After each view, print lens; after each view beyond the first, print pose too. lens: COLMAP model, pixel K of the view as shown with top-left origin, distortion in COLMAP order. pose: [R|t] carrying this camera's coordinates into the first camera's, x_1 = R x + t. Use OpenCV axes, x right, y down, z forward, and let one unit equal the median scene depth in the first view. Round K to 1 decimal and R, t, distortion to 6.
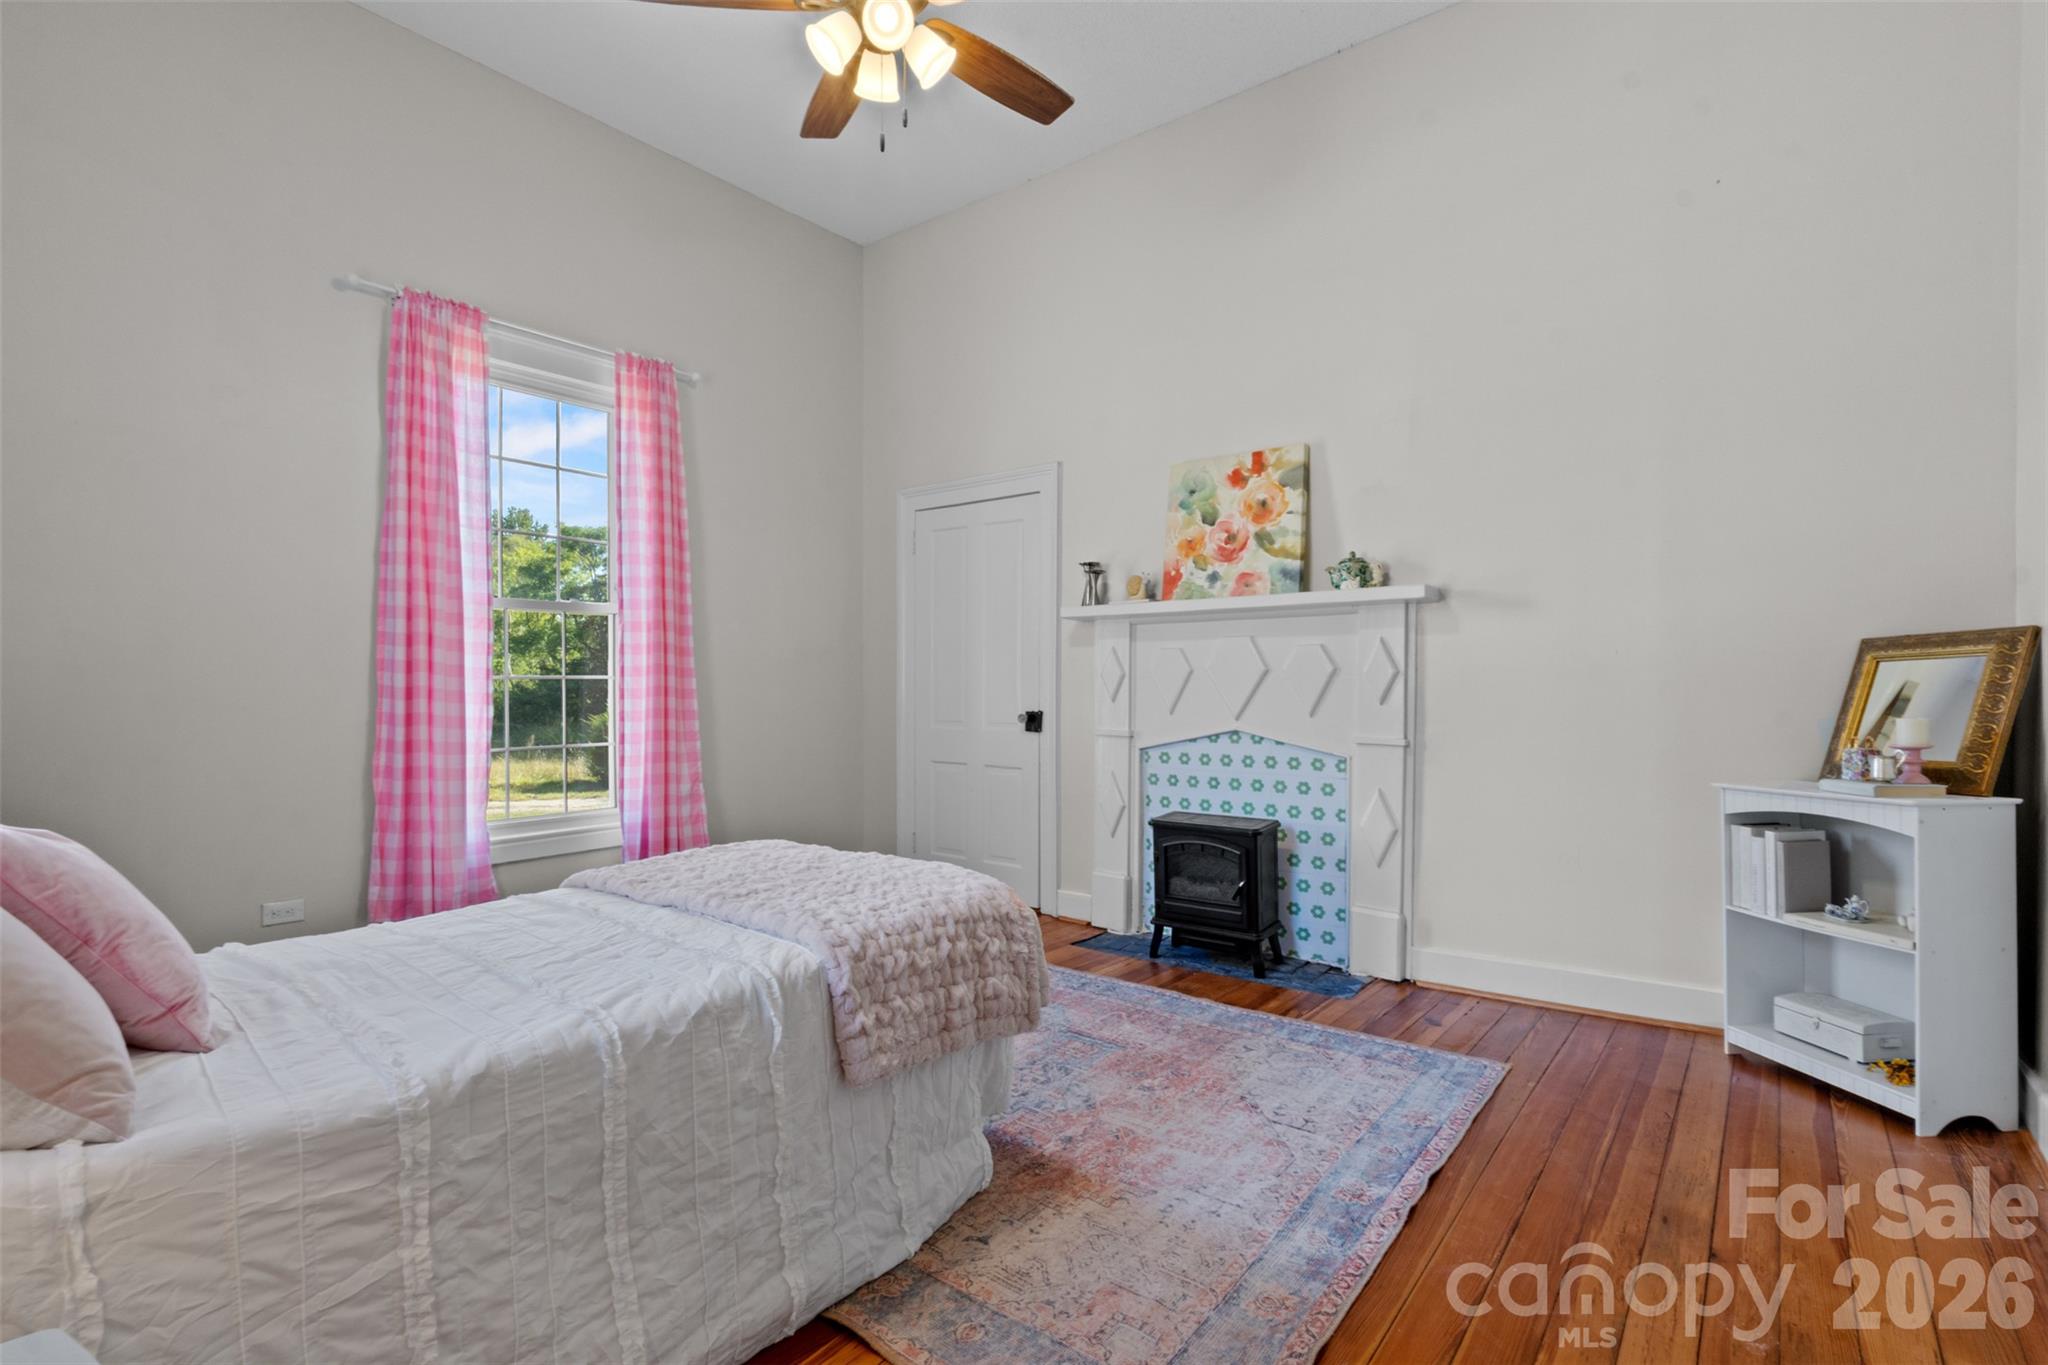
lens RADIAL K [[935.3, 0, 1016.1], [0, 935.3, 693.2], [0, 0, 1]] dist [0.004287, -0.000673]
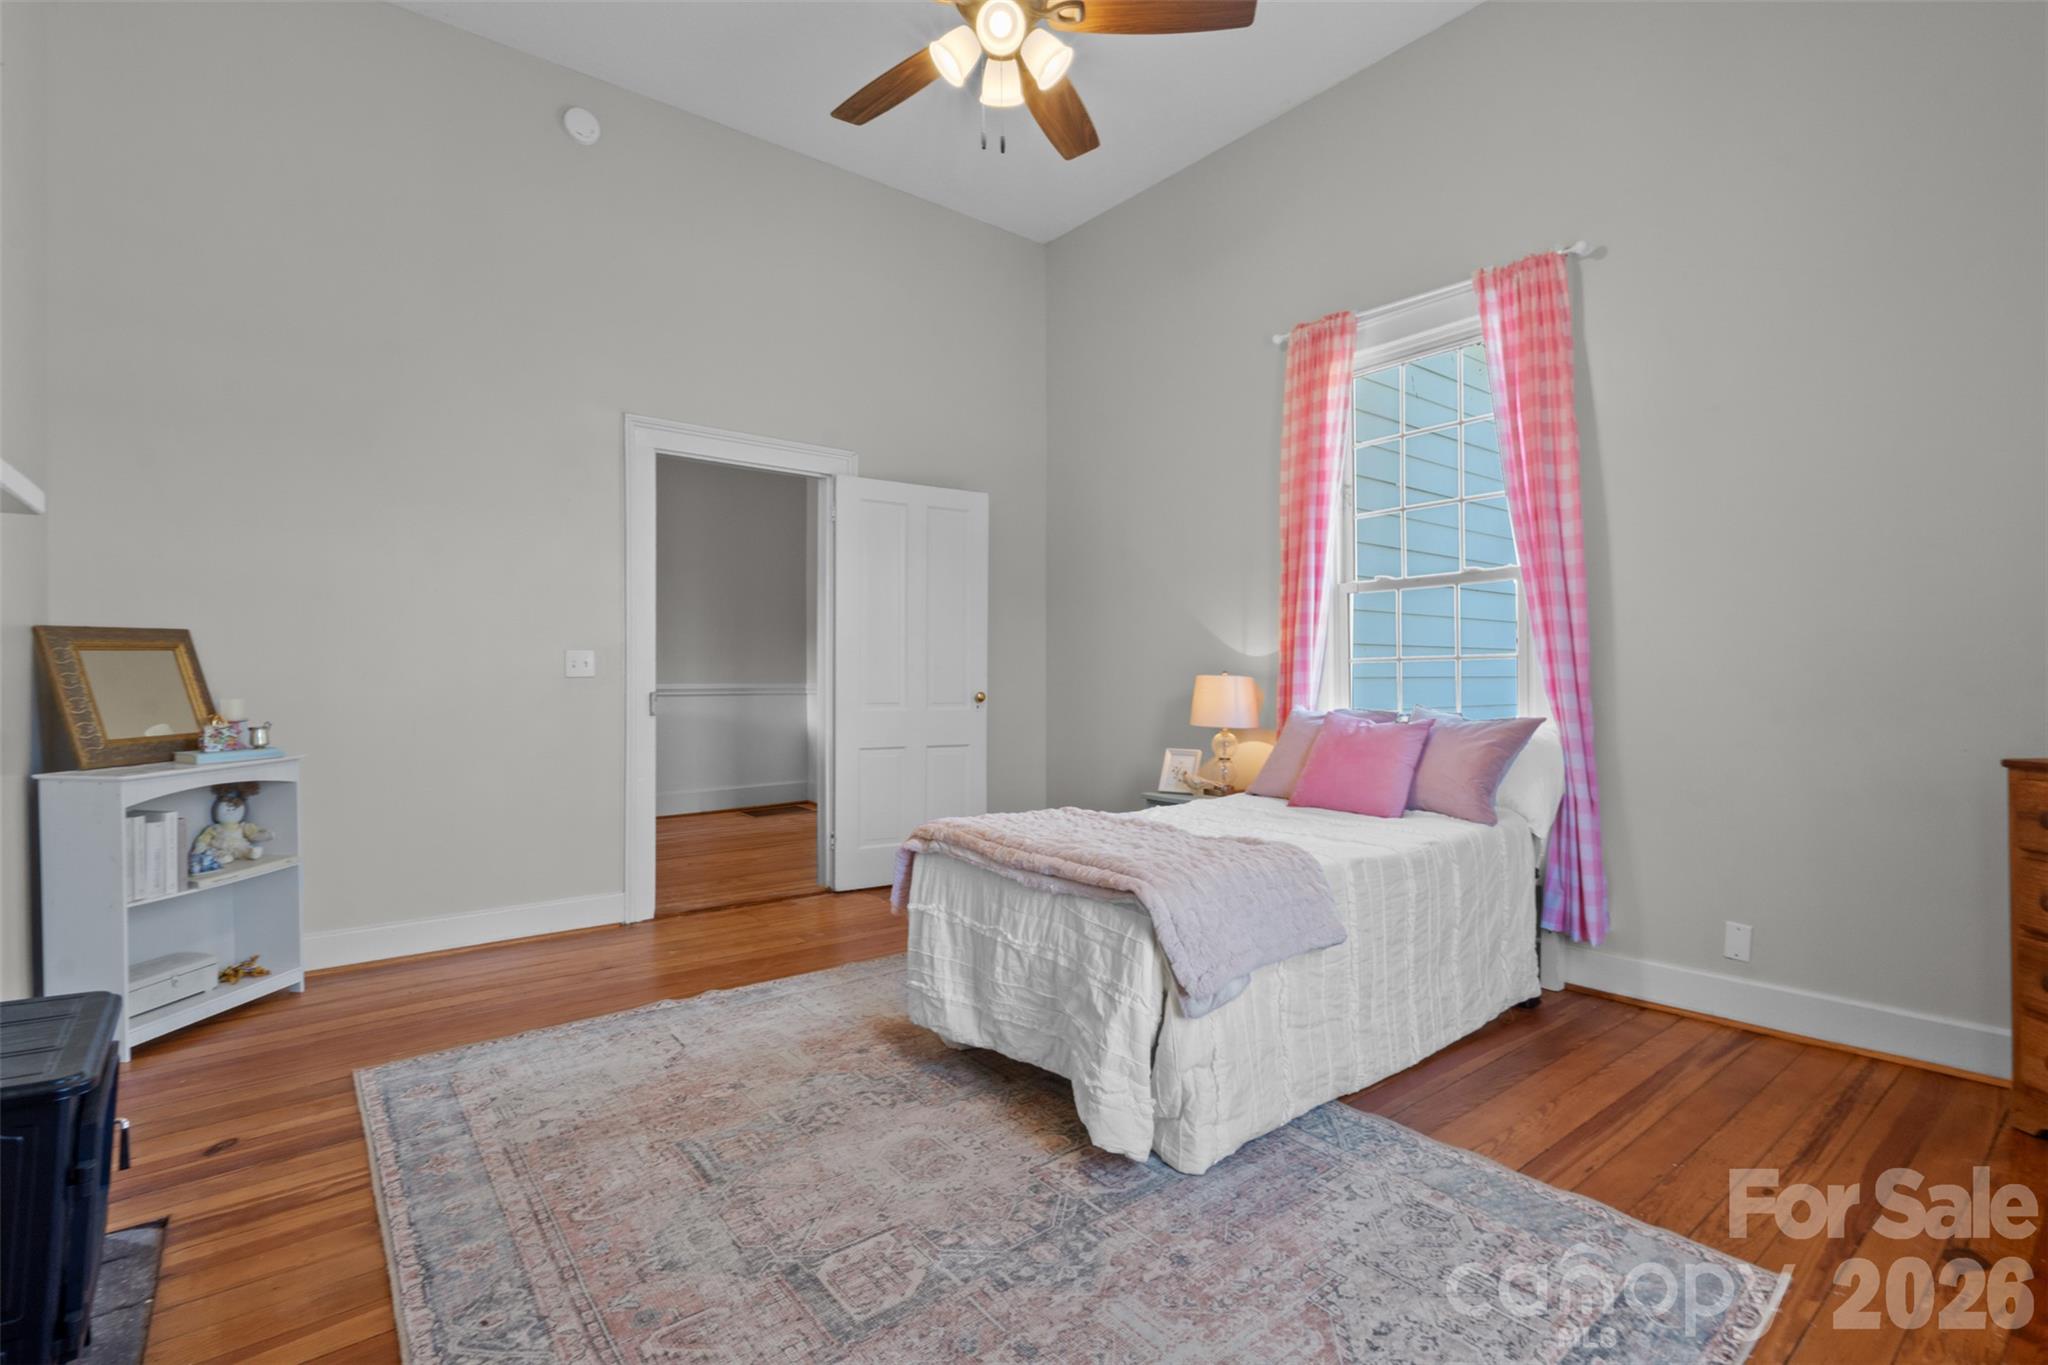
lens RADIAL K [[935.3, 0, 1025.7], [0, 935.3, 679.8], [0, 0, 1]] dist [0.004287, -0.000673]
pose [[-0.975414, 0.008372, 0.220221, -0.306302], [0.009641, 0.999943, 0.004687, 0.003647], [-0.220169, 0.006695, -0.975439, 1.571387]]
